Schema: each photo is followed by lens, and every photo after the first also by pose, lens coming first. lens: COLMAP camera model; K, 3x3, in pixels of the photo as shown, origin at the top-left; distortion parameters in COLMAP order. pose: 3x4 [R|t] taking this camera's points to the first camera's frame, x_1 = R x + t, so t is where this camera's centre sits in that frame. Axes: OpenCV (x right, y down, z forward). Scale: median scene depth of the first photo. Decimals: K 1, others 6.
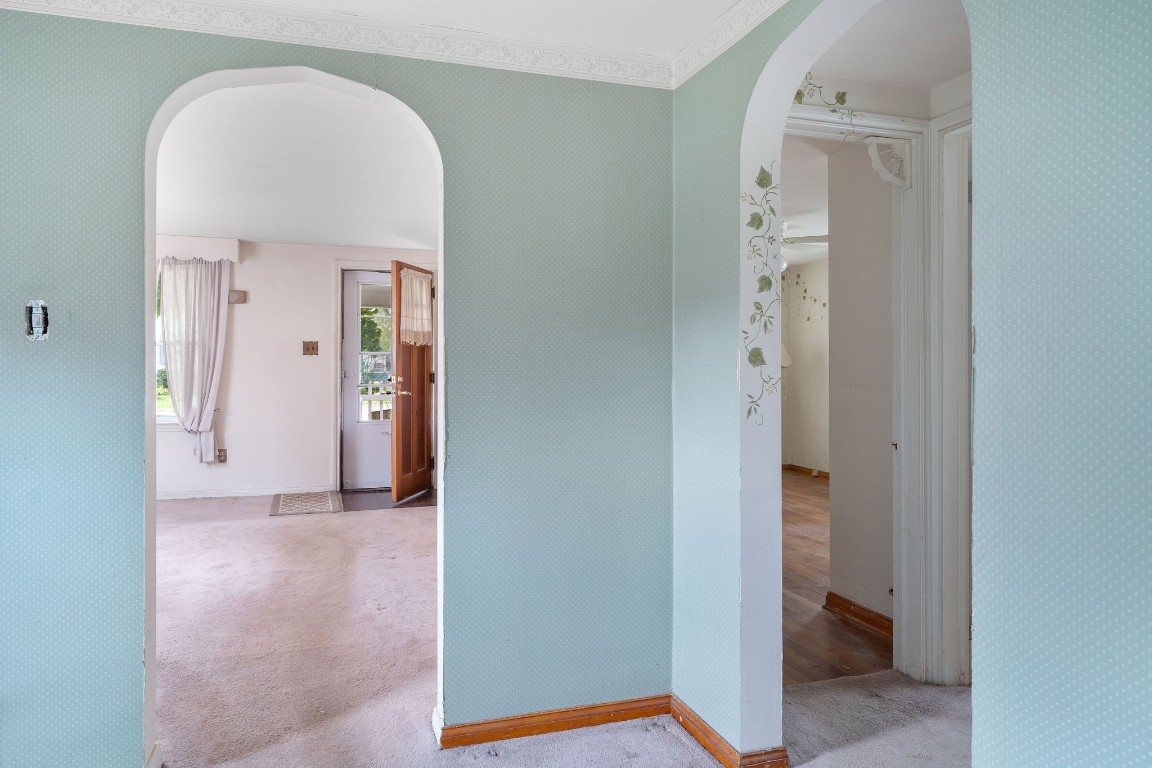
lens RADIAL K [[752.9, 0, 575.6], [0, 752.9, 355.3], [0, 0, 1]] dist [0.000550, -0.000177]
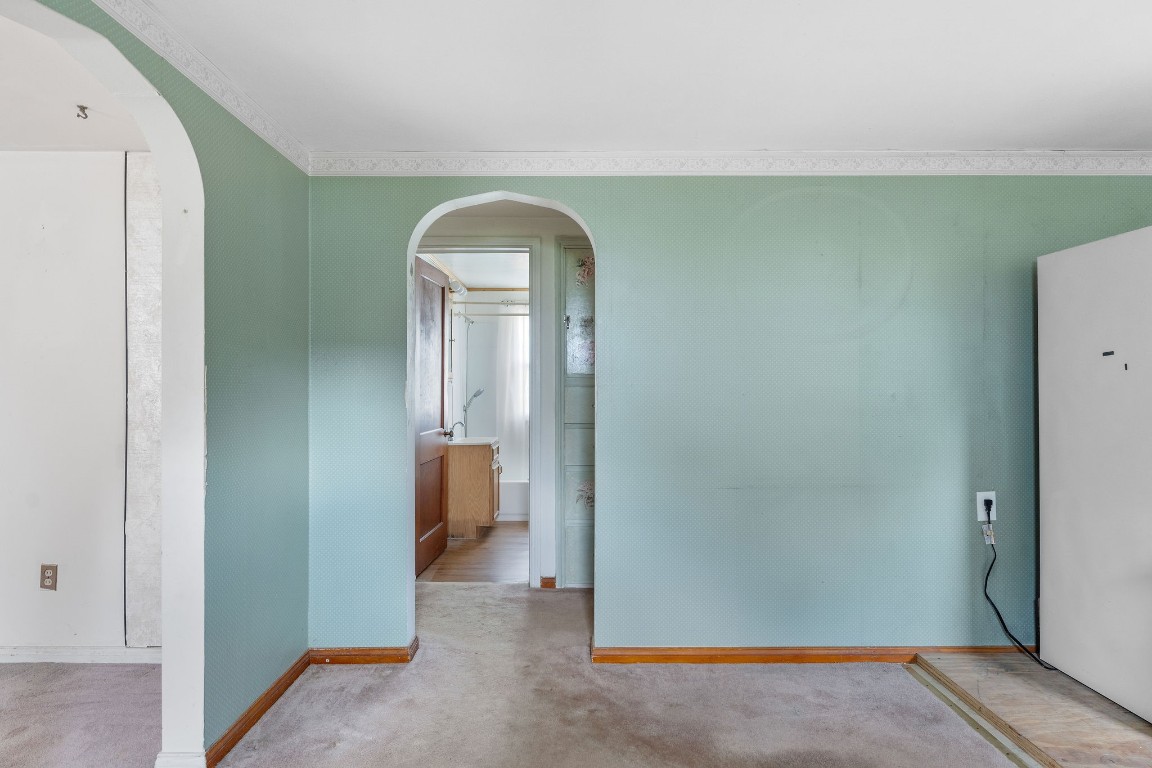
lens RADIAL K [[620.3, 0, 576.0], [0, 620.3, 384.0], [0, 0, 1]] dist [0.000031, -0.000027]
pose [[0.301143, 0.004680, 0.953568, -0.299811], [-0.010033, 0.999948, -0.001740, -0.001483], [-0.953526, -0.009044, 0.301174, 0.102060]]
